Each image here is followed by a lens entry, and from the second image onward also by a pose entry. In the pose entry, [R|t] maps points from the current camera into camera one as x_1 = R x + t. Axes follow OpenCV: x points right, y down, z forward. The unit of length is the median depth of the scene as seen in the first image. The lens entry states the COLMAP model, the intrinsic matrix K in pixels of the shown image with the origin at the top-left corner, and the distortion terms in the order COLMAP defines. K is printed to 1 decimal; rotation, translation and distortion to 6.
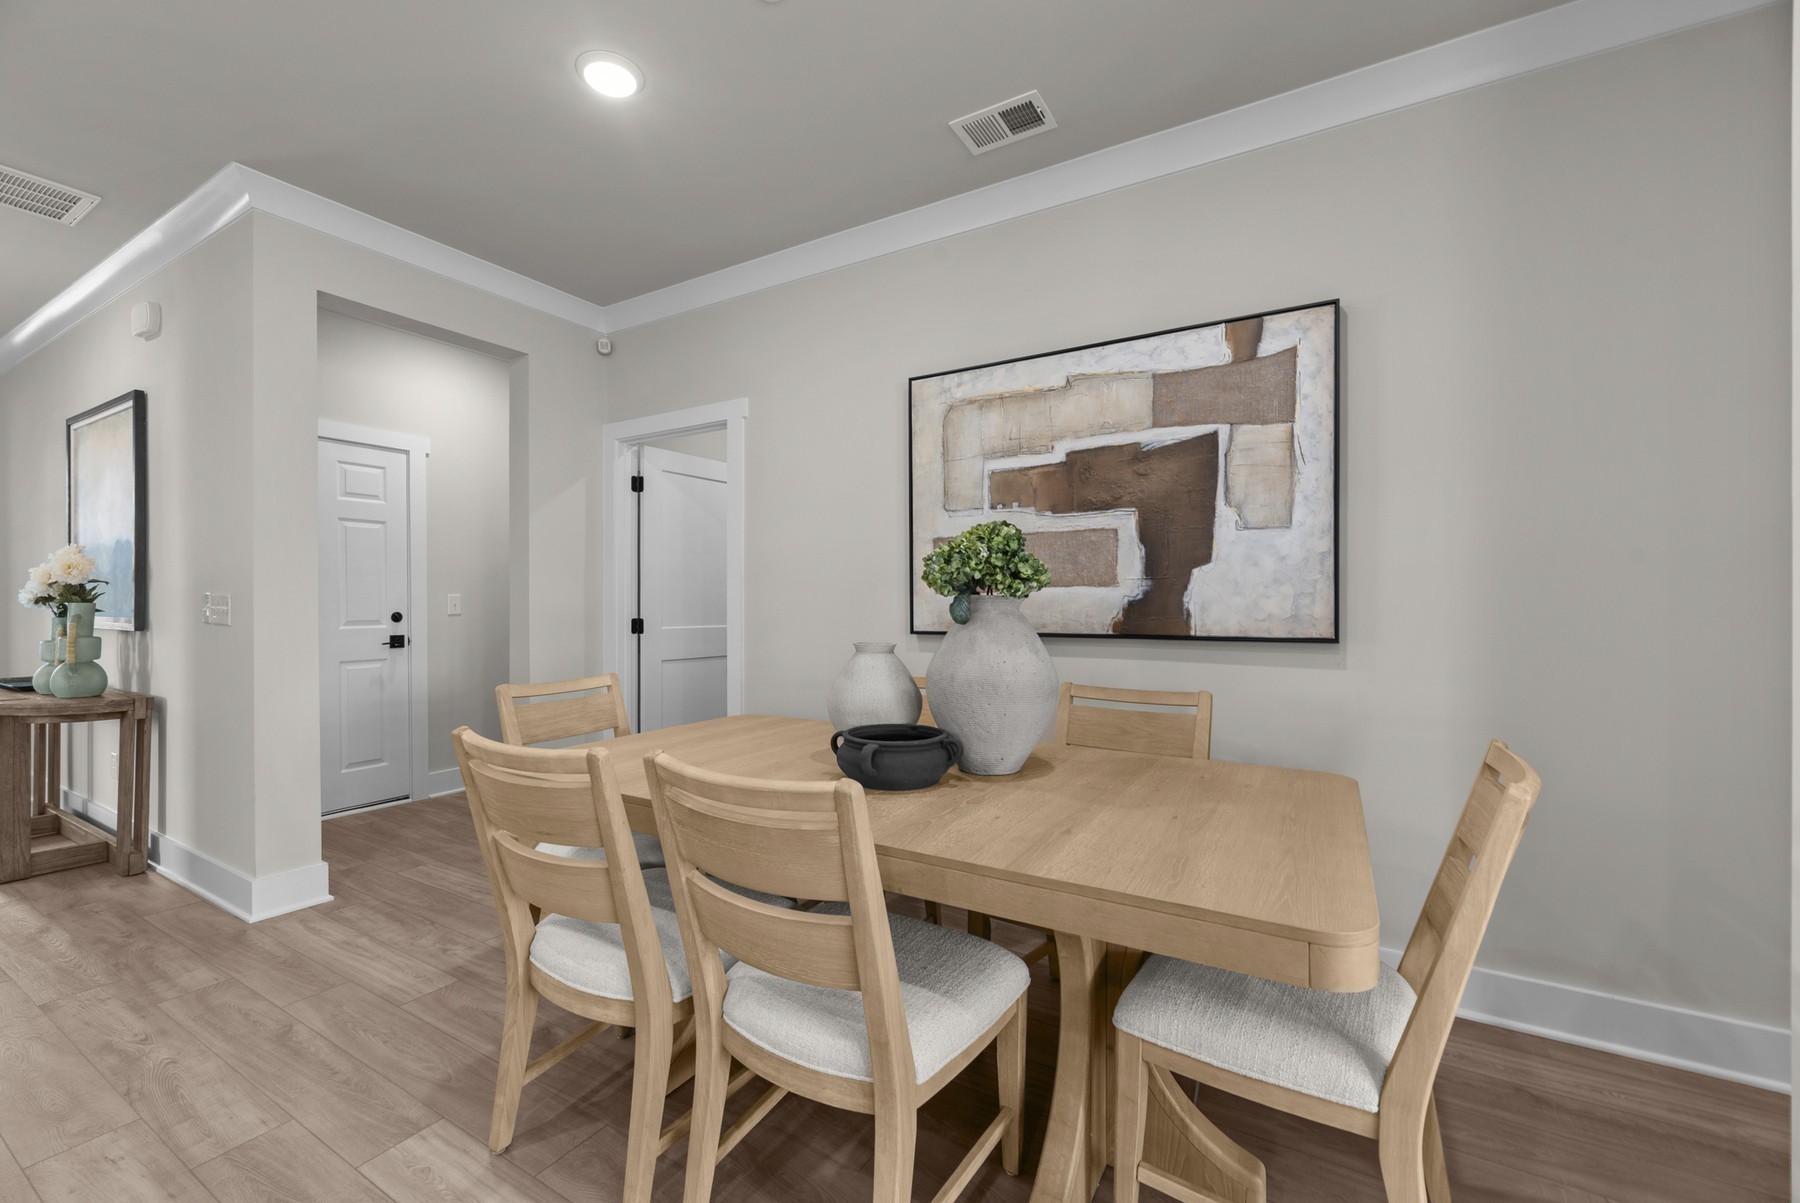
lens RADIAL K [[726.0, 0, 889.7], [0, 726.0, 615.6], [0, 0, 1]] dist [0.002195, -0.000538]
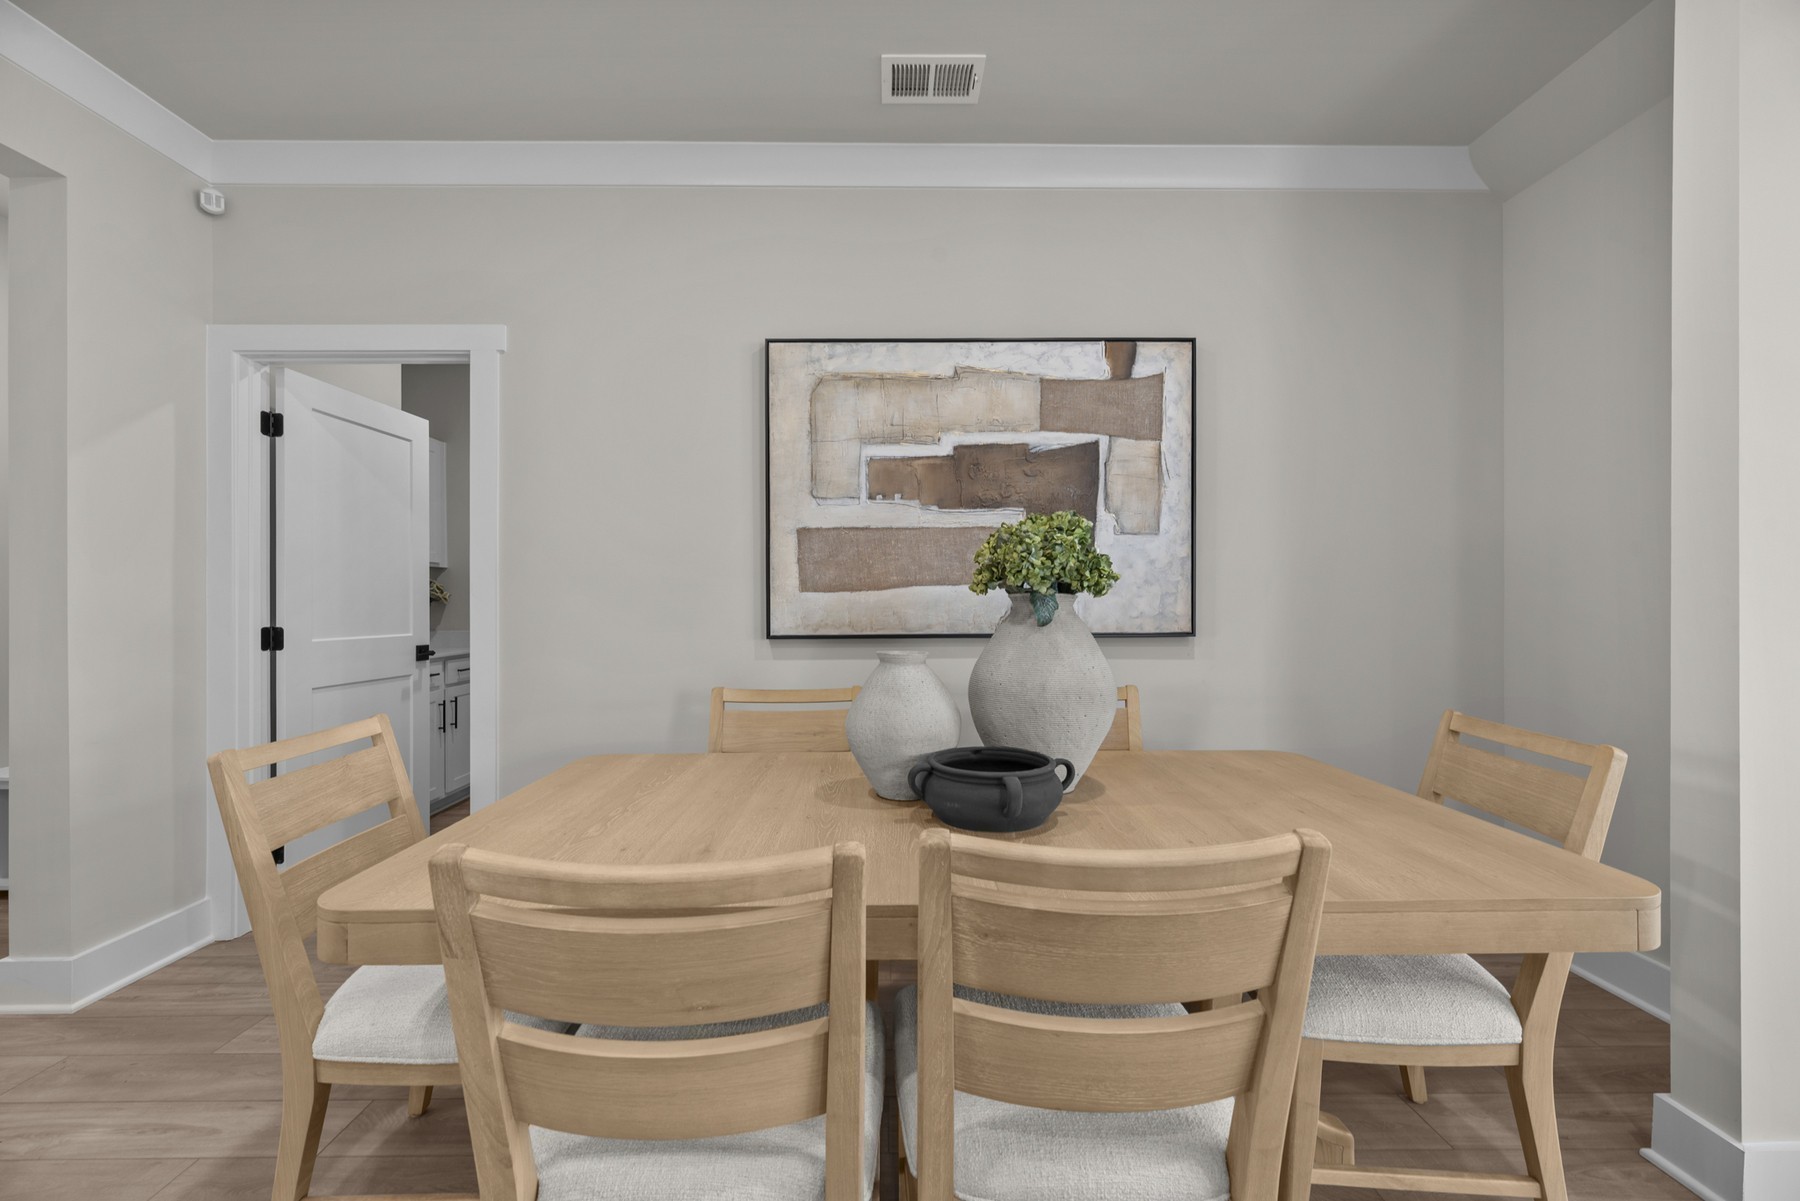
lens RADIAL K [[726.0, 0, 901.2], [0, 726.0, 611.7], [0, 0, 1]] dist [0.002195, -0.000538]
pose [[0.854719, -0.008984, 0.519013, -0.332002], [0.011406, 0.999934, -0.001476, -0.004281], [-0.518966, 0.007182, 0.854765, 0.224497]]
